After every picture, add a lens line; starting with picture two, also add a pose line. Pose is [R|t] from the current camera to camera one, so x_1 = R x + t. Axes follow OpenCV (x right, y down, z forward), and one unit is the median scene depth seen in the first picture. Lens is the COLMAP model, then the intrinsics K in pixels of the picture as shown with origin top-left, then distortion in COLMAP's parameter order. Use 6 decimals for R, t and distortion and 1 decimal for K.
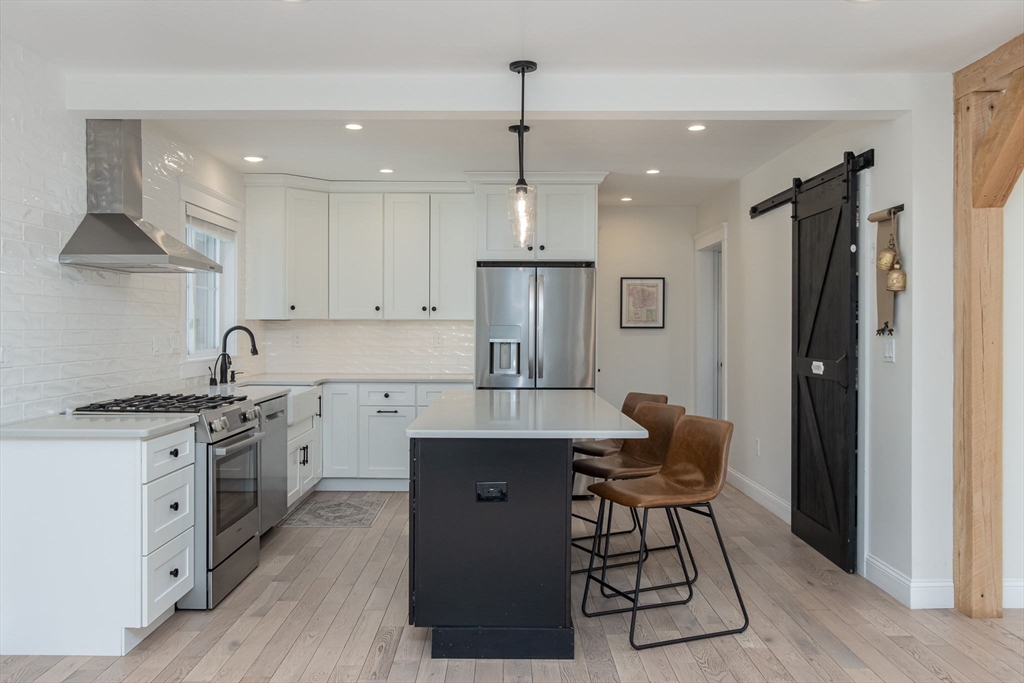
lens RADIAL K [[843.6, 0, 506.8], [0, 843.6, 335.0], [0, 0, 1]] dist [-0.007329, 0.010603]
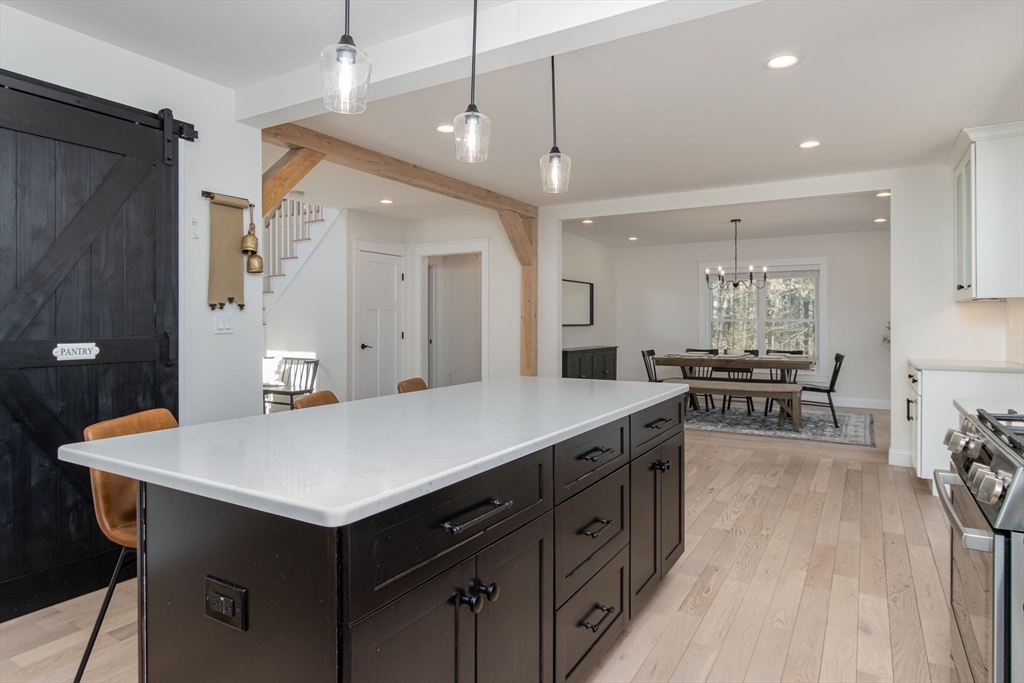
lens RADIAL K [[603.2, 0, 509.5], [0, 603.2, 323.8], [0, 0, 1]] dist [0.002522, -0.000515]
pose [[-0.858077, -0.001242, 0.513519, -0.253173], [0.003631, 0.999957, 0.008486, 0.012672], [-0.513508, 0.009146, -0.858036, 1.377804]]
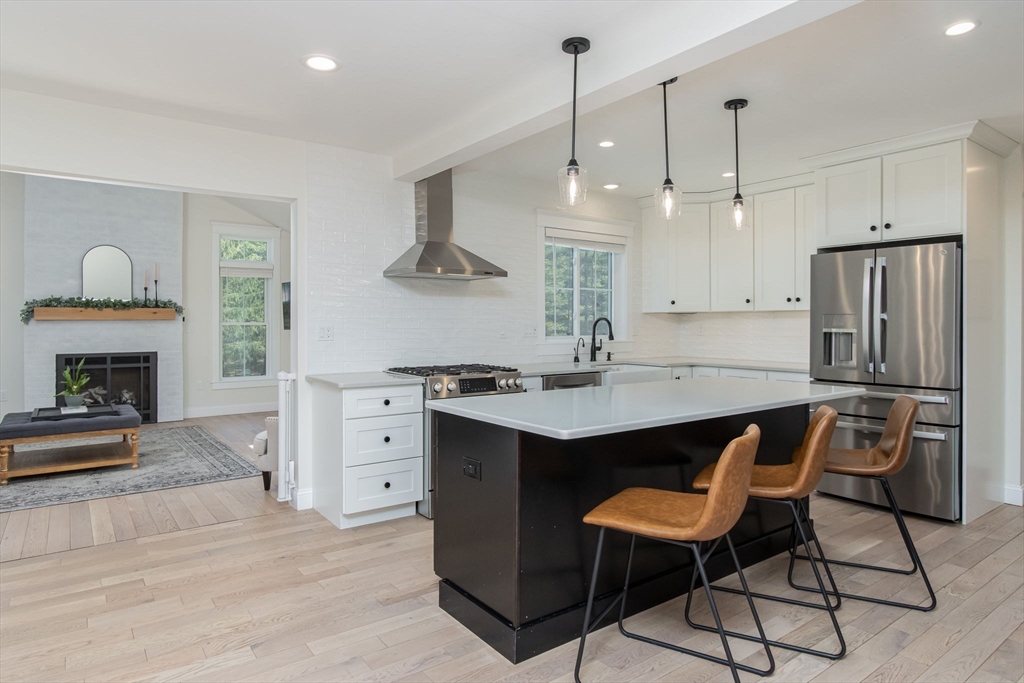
lens RADIAL K [[603.2, 0, 513.3], [0, 603.2, 325.9], [0, 0, 1]] dist [0.002522, -0.000515]
pose [[0.595619, 0.000625, -0.803267, 0.455340], [-0.006792, 0.999968, -0.004258, 0.009776], [0.803238, 0.007991, 0.595604, 0.442419]]
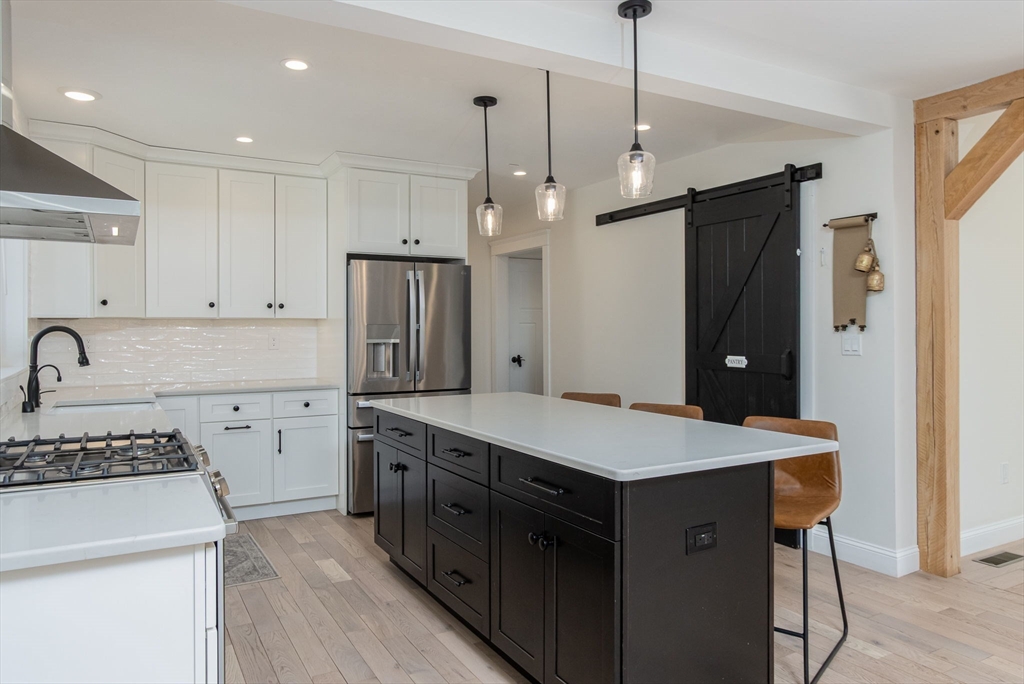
lens RADIAL K [[687.4, 0, 508.2], [0, 687.4, 330.0], [0, 0, 1]] dist [-0.011297, 0.009472]
pose [[0.872863, -0.007854, 0.487903, -0.352370], [0.010009, 0.999948, -0.001810, -0.003562], [-0.487863, 0.006464, 0.872896, 0.401359]]
